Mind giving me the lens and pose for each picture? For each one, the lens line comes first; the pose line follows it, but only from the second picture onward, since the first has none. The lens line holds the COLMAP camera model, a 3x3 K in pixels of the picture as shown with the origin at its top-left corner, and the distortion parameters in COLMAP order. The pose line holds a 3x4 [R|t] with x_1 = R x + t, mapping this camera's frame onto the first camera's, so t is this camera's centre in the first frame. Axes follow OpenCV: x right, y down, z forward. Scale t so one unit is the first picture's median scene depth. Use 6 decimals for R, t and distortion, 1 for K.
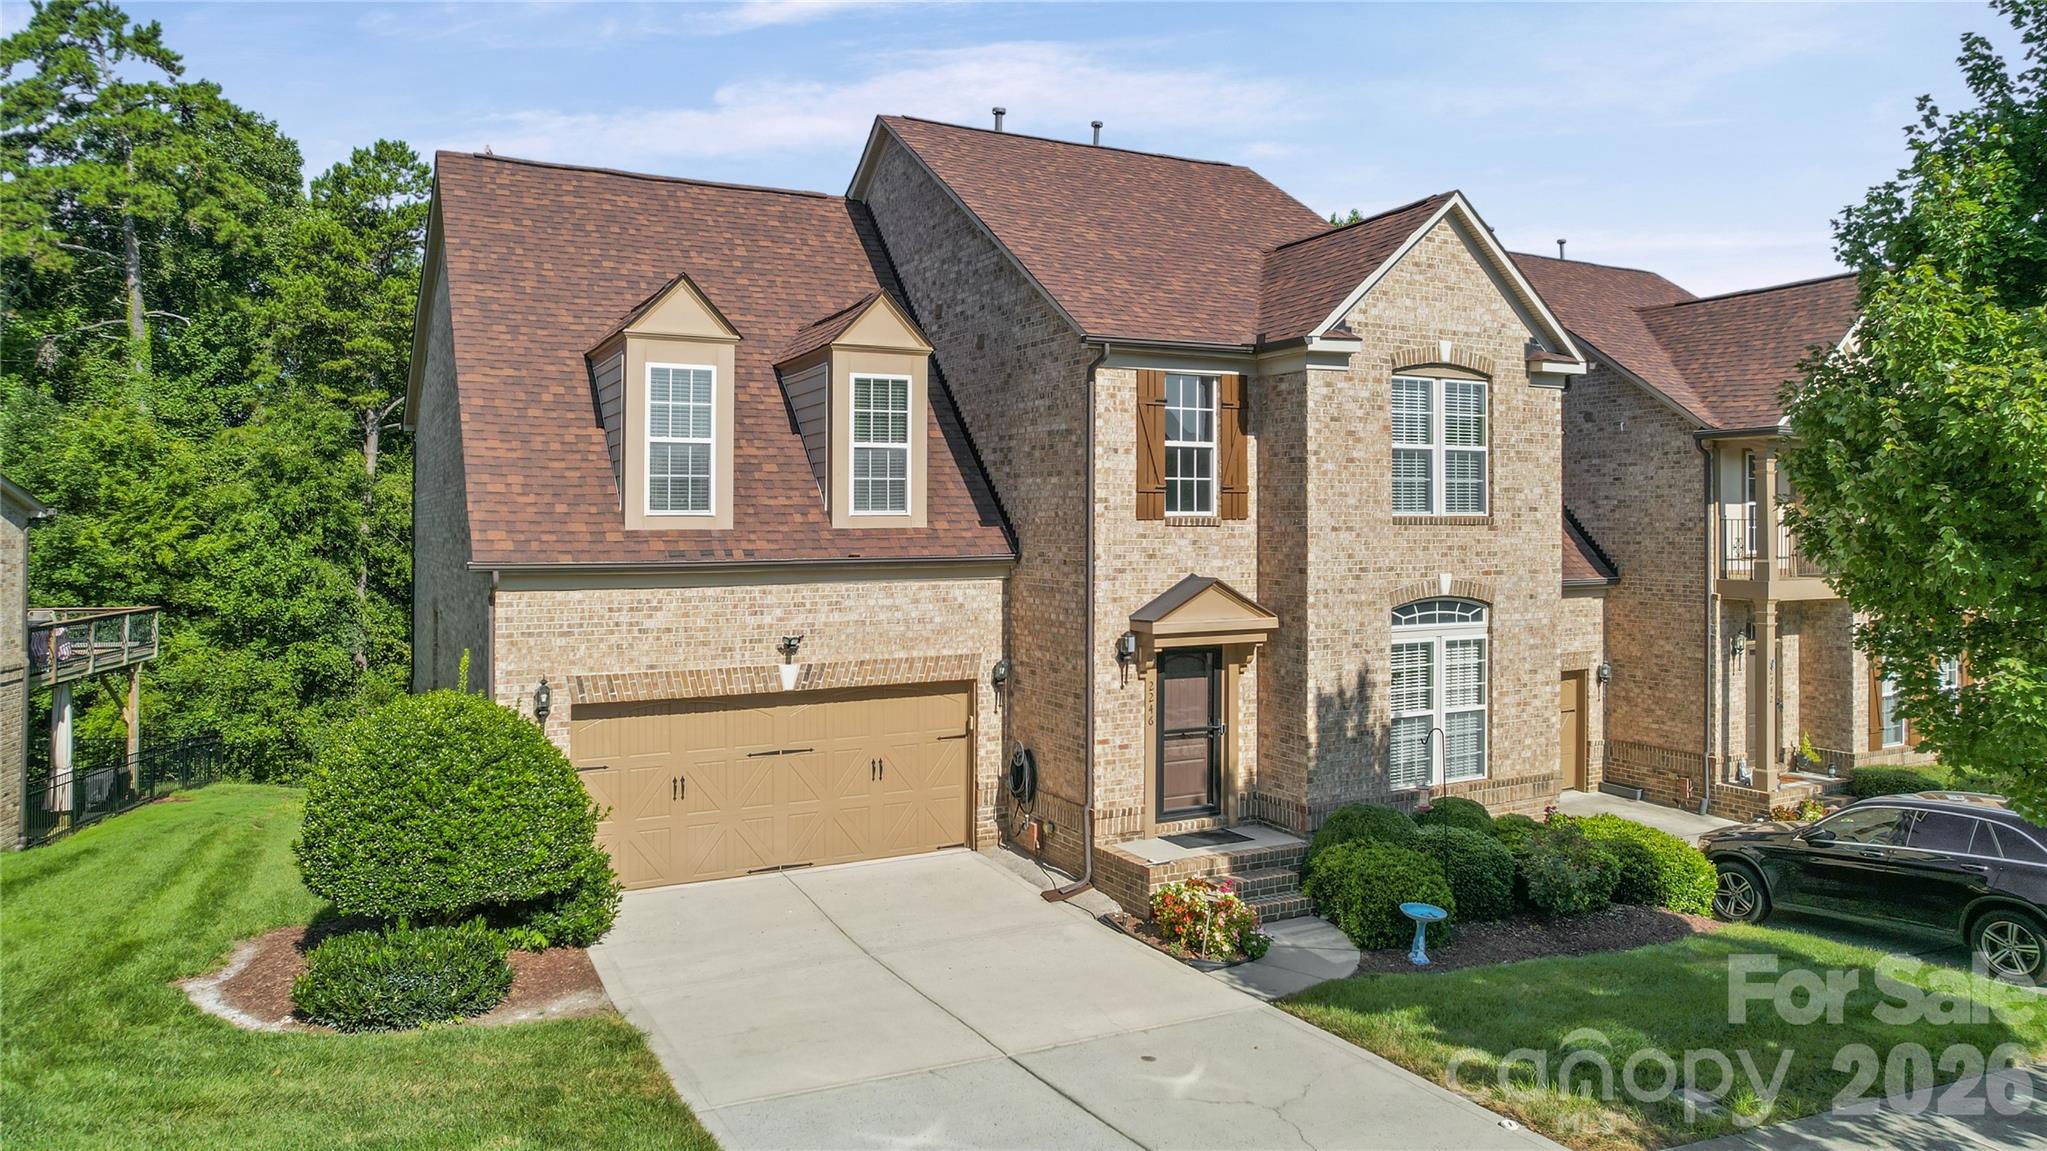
lens RADIAL K [[1339.0, 0, 1037.8], [0, 1339.0, 506.7], [0, 0, 1]] dist [-0.046917, 0.042920]
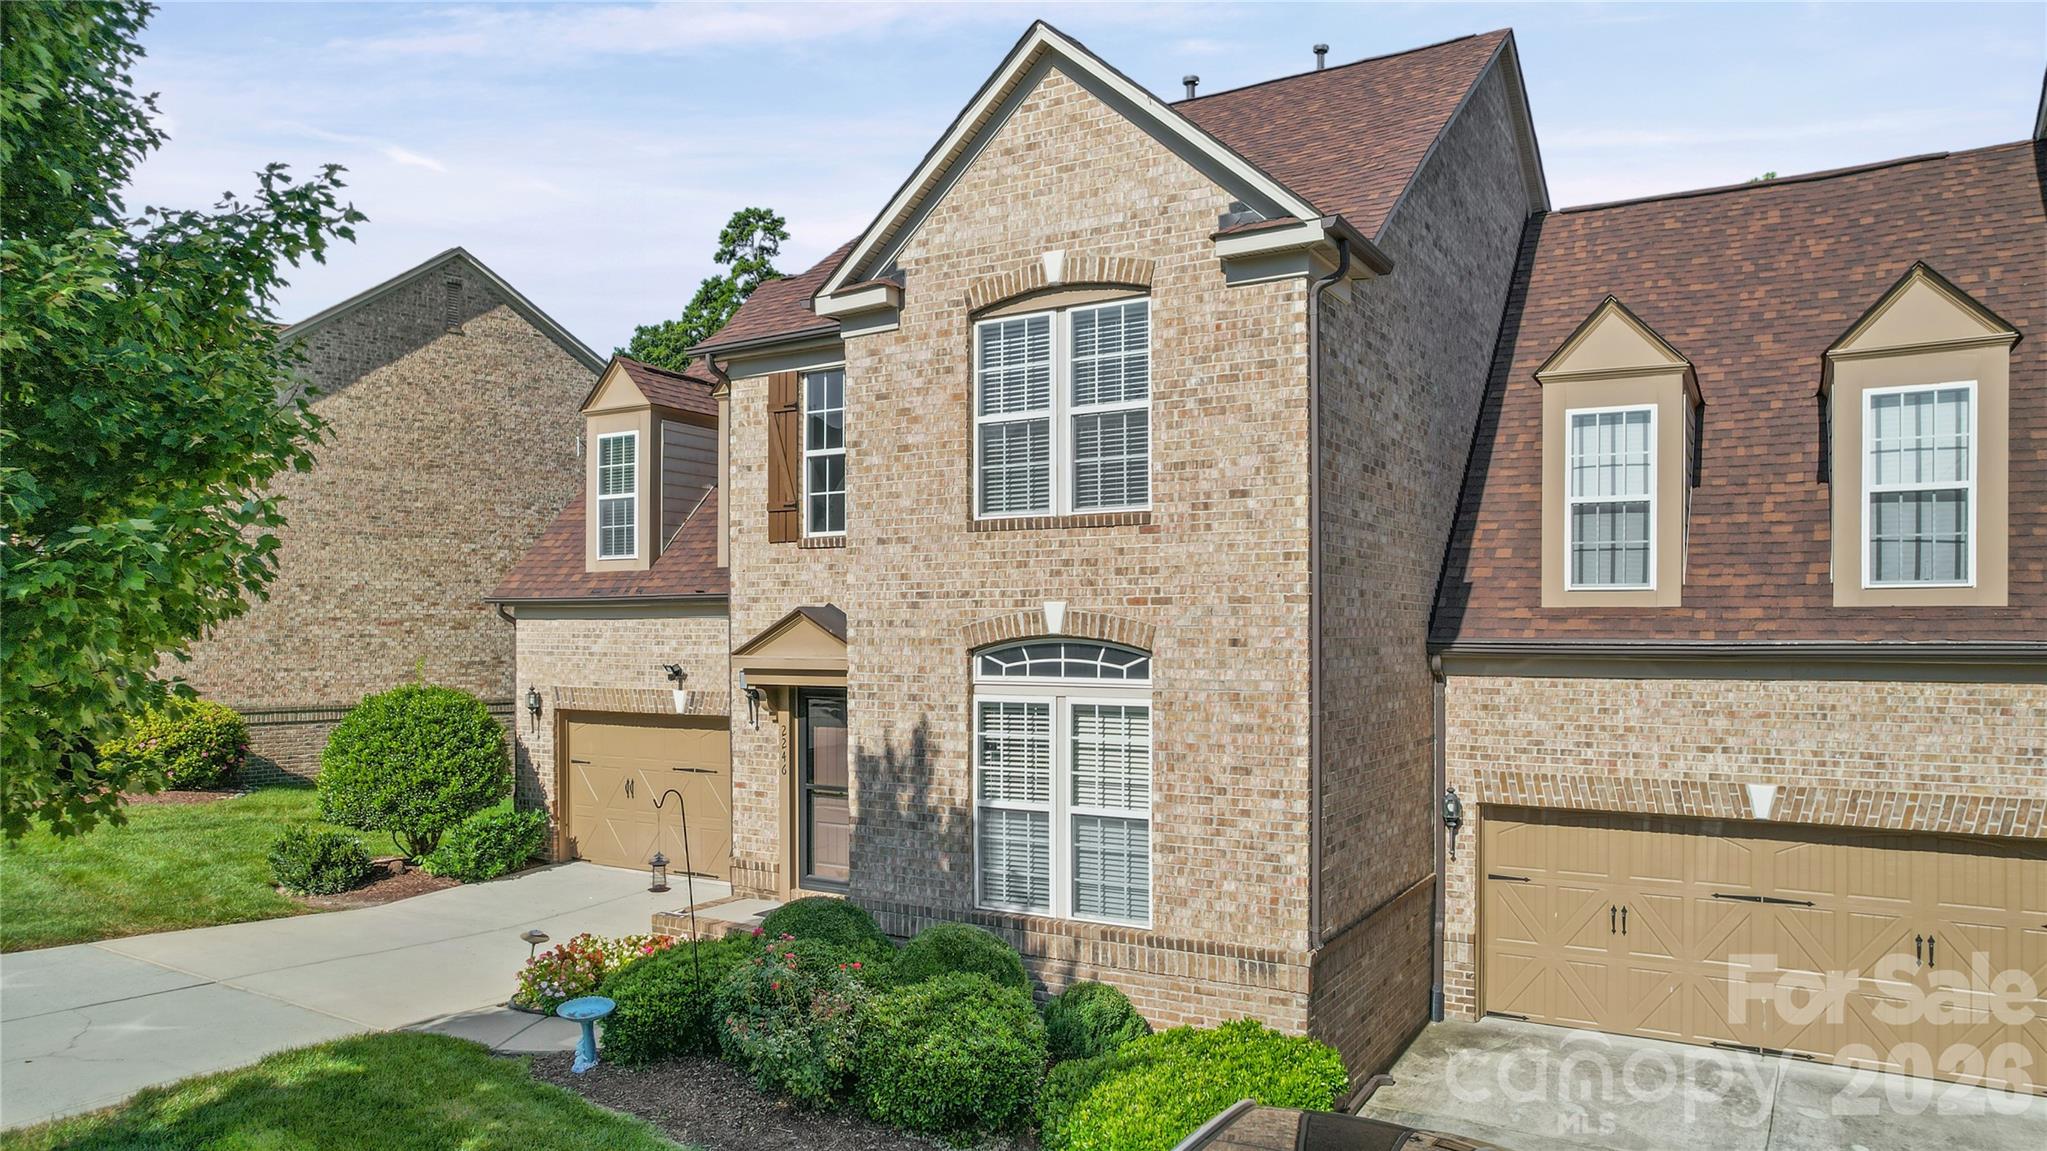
lens RADIAL K [[1339.0, 0, 1012.9], [0, 1339.0, 629.0], [0, 0, 1]] dist [-0.046917, 0.042920]
pose [[0.506325, 0.001517, -0.862342, 0.887435], [0.011843, 0.999892, 0.008713, 0.058908], [0.862262, -0.014625, 0.506252, 0.657211]]
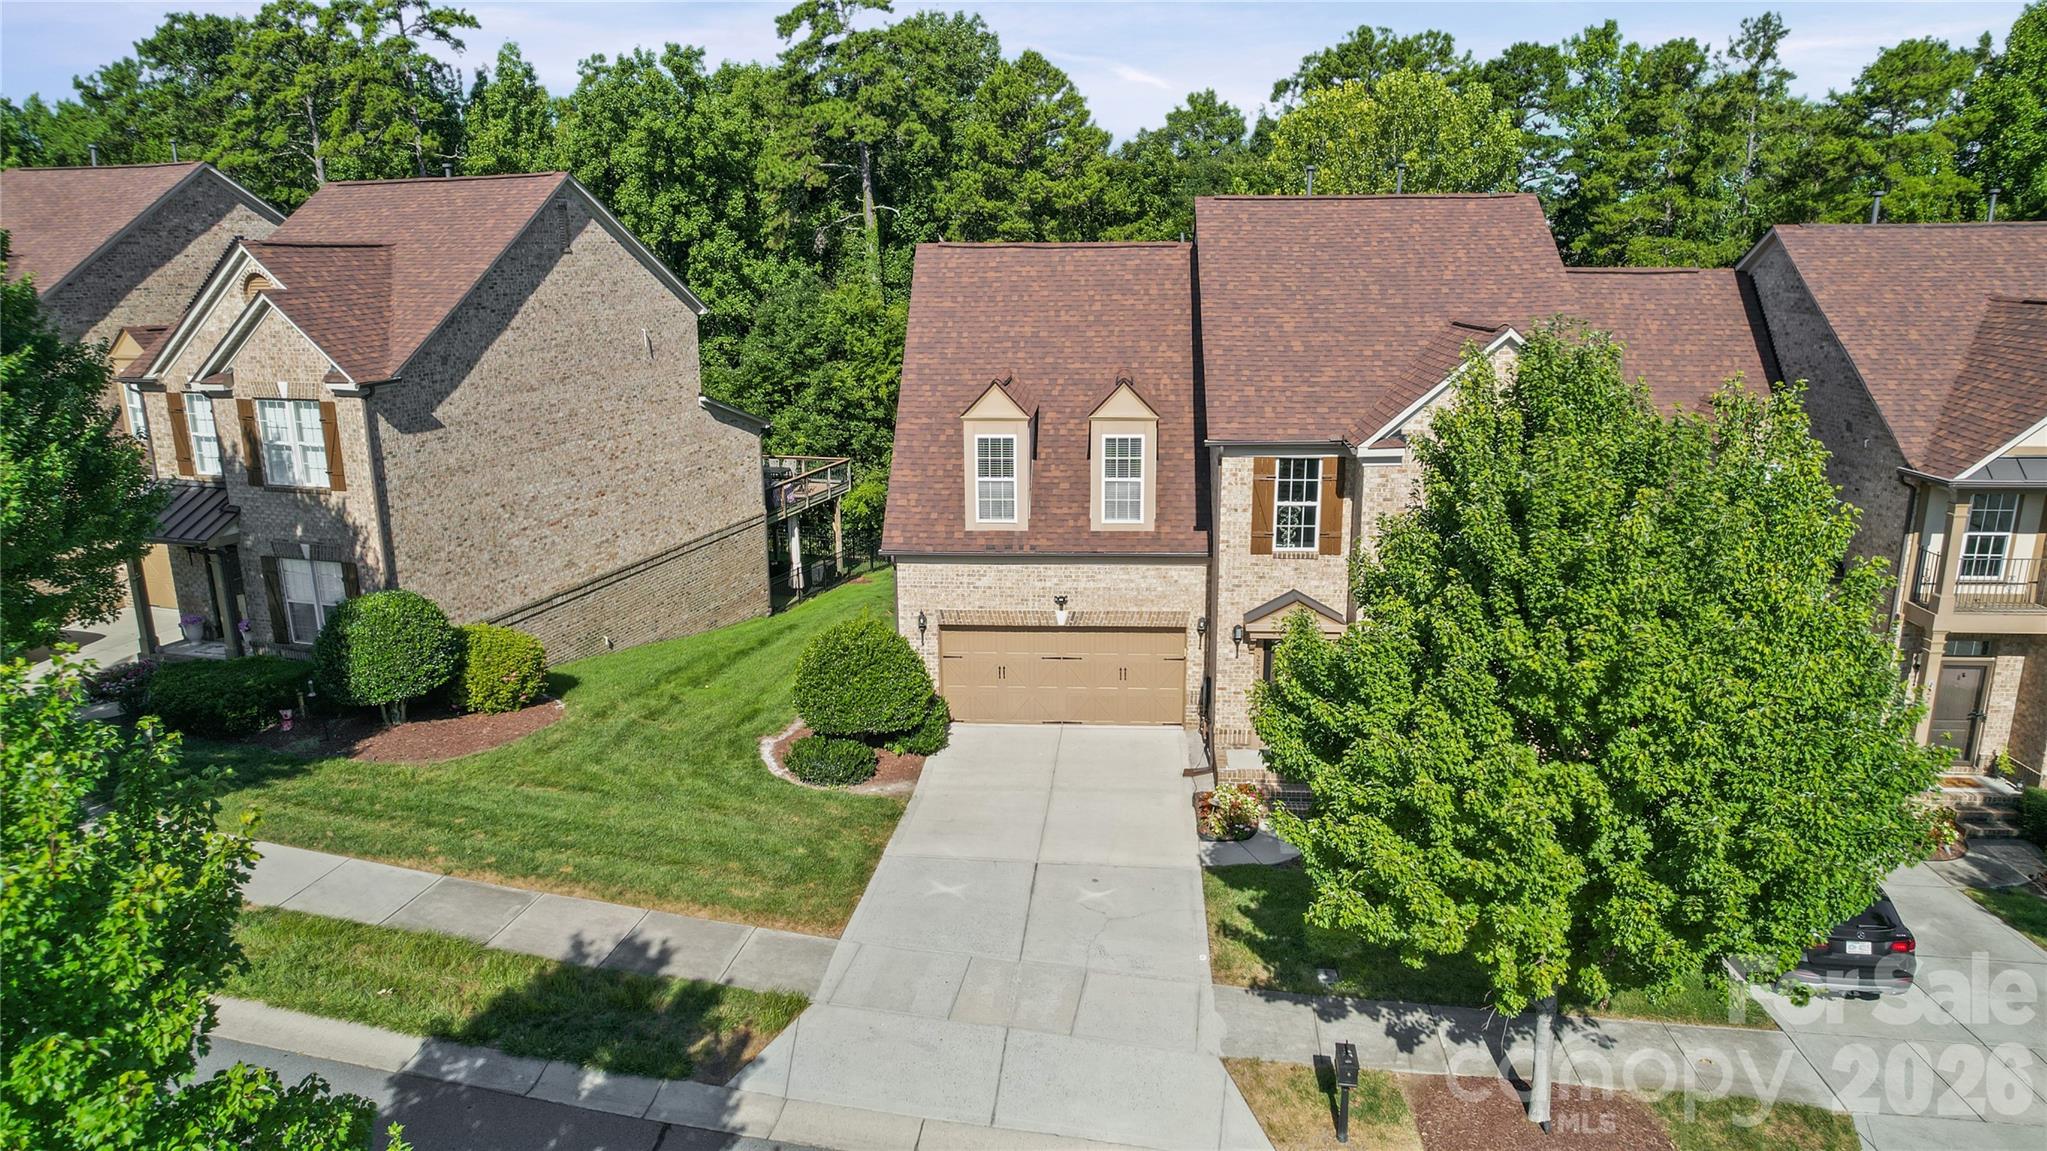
lens RADIAL K [[1339.0, 0, 1023.7], [0, 1339.0, 569.9], [0, 0, 1]] dist [-0.046917, 0.042920]
pose [[0.844098, 0.124131, -0.521622, 0.626805], [0.014176, 0.967327, 0.253135, -0.347979], [0.536001, -0.221065, 0.814760, -0.374092]]
